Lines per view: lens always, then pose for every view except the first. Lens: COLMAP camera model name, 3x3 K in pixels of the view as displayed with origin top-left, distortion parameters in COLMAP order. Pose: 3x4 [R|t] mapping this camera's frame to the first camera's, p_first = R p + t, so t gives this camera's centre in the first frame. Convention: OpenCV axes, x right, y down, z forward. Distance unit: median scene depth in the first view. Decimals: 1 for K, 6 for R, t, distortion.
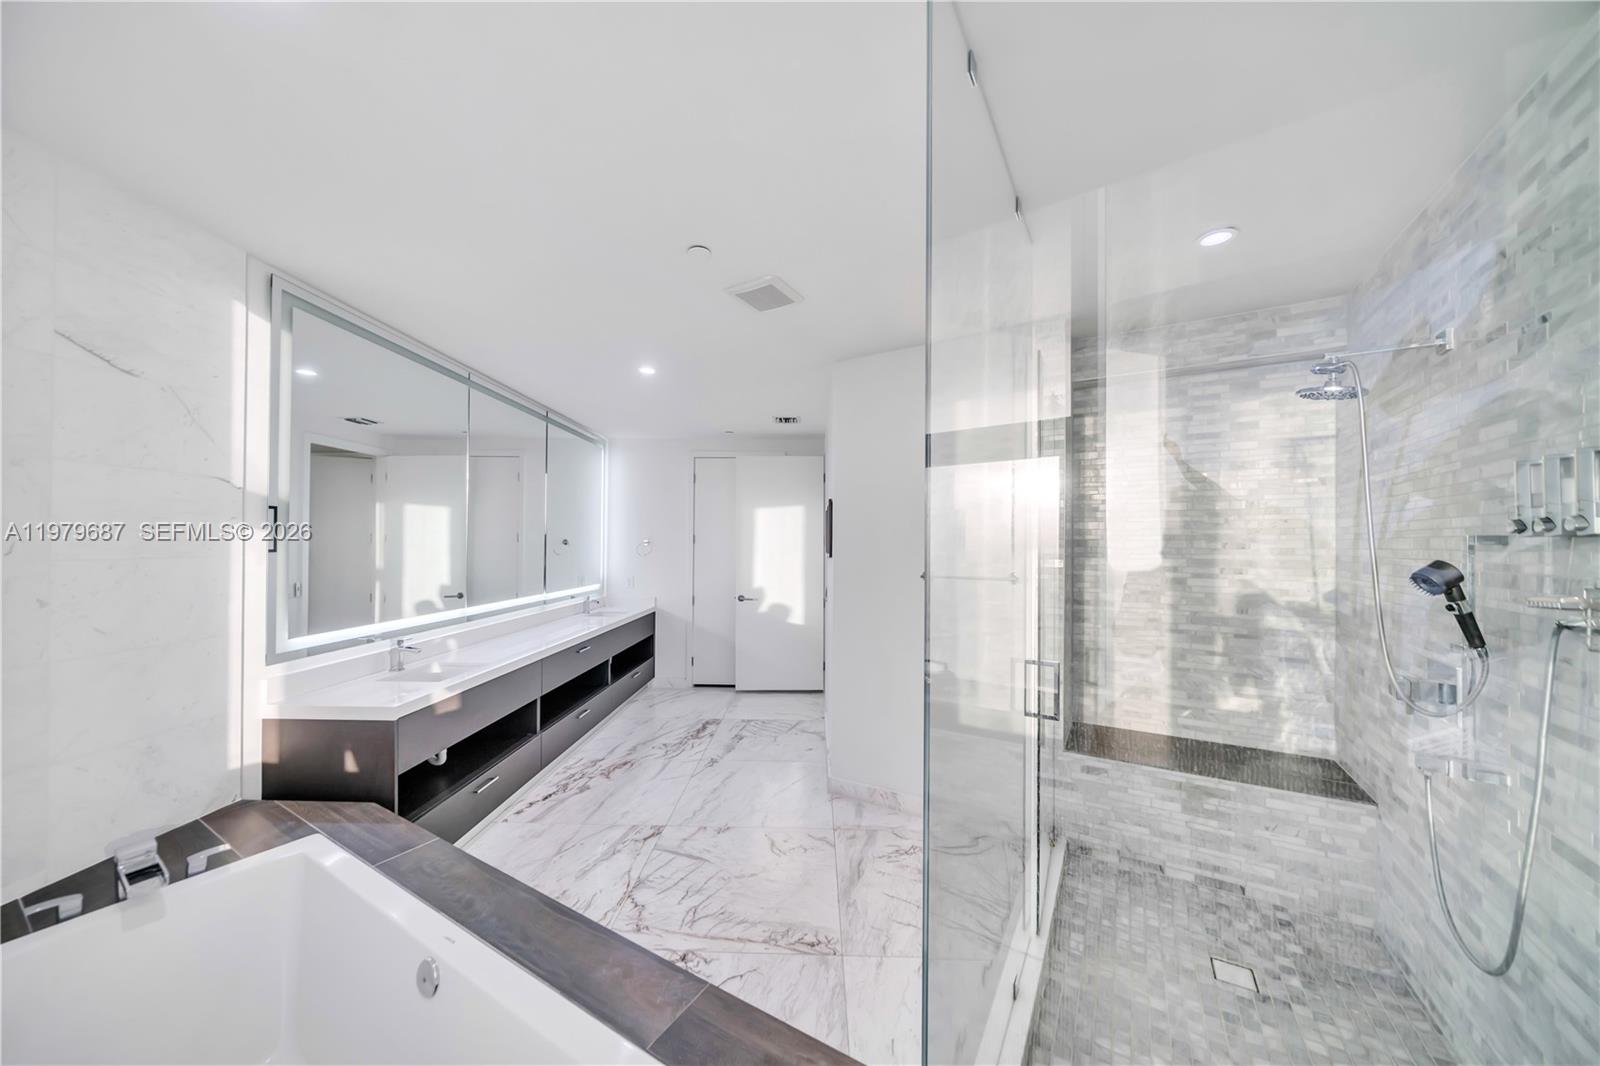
lens RADIAL K [[544.6, 0, 799.8], [0, 544.6, 543.2], [0, 0, 1]] dist [-0.005763, 0.000133]
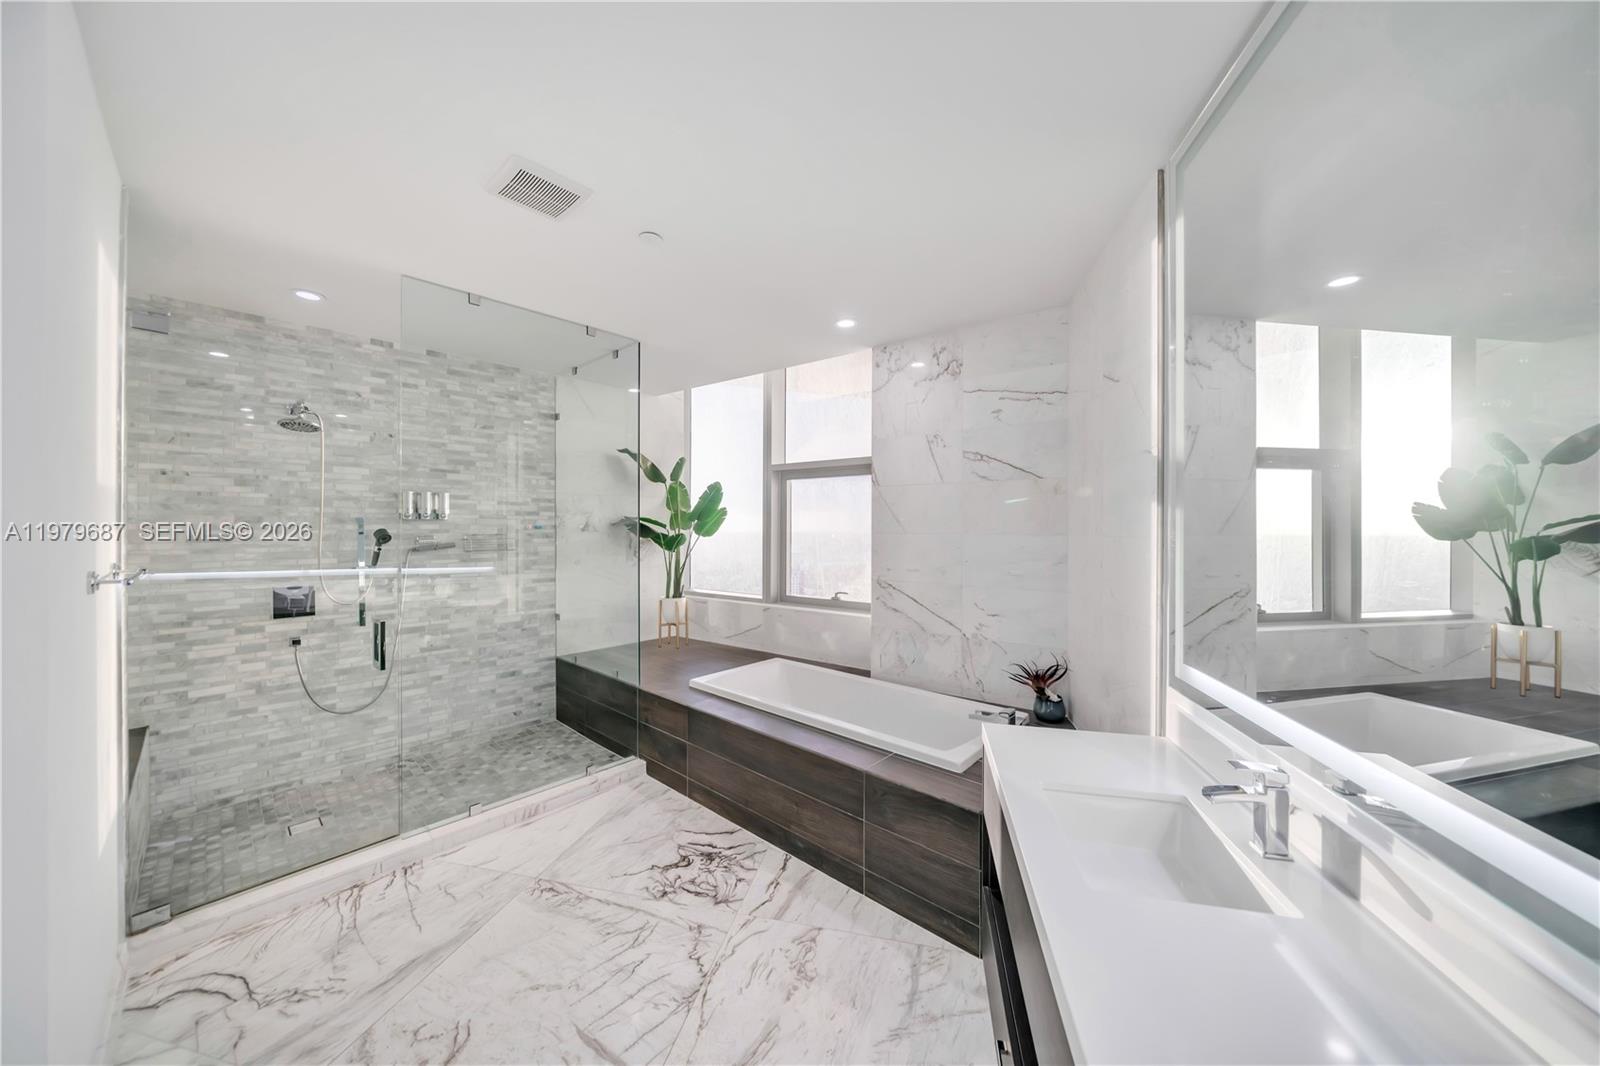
lens RADIAL K [[544.6, 0, 793.3], [0, 544.6, 529.7], [0, 0, 1]] dist [-0.005763, 0.000133]
pose [[-0.978728, -0.007465, 0.205026, -0.485361], [-0.007481, 0.999972, 0.000698, 0.009448], [-0.205025, -0.000851, -0.978756, 1.421491]]
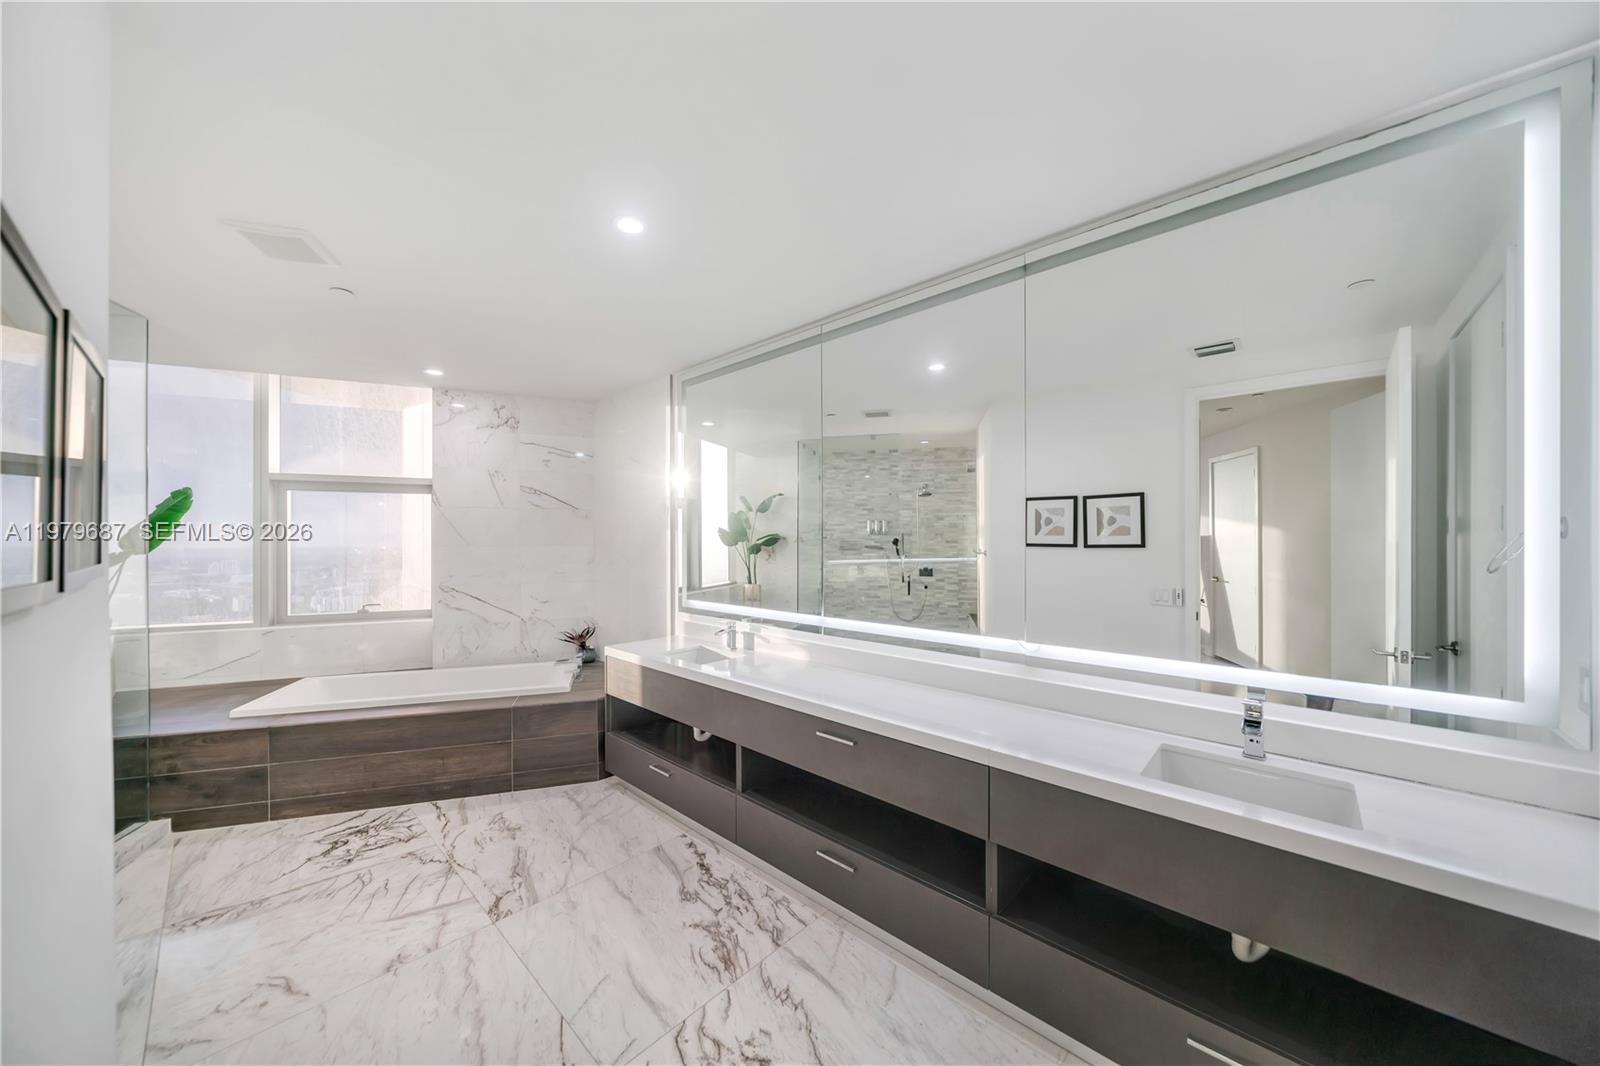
lens RADIAL K [[544.6, 0, 785.2], [0, 544.6, 538.3], [0, 0, 1]] dist [-0.005763, 0.000133]
pose [[-0.671462, -0.005620, -0.741018, 0.032928], [0.003299, 0.999939, -0.010573, 0.014005], [0.741032, -0.009544, -0.671402, 1.834177]]
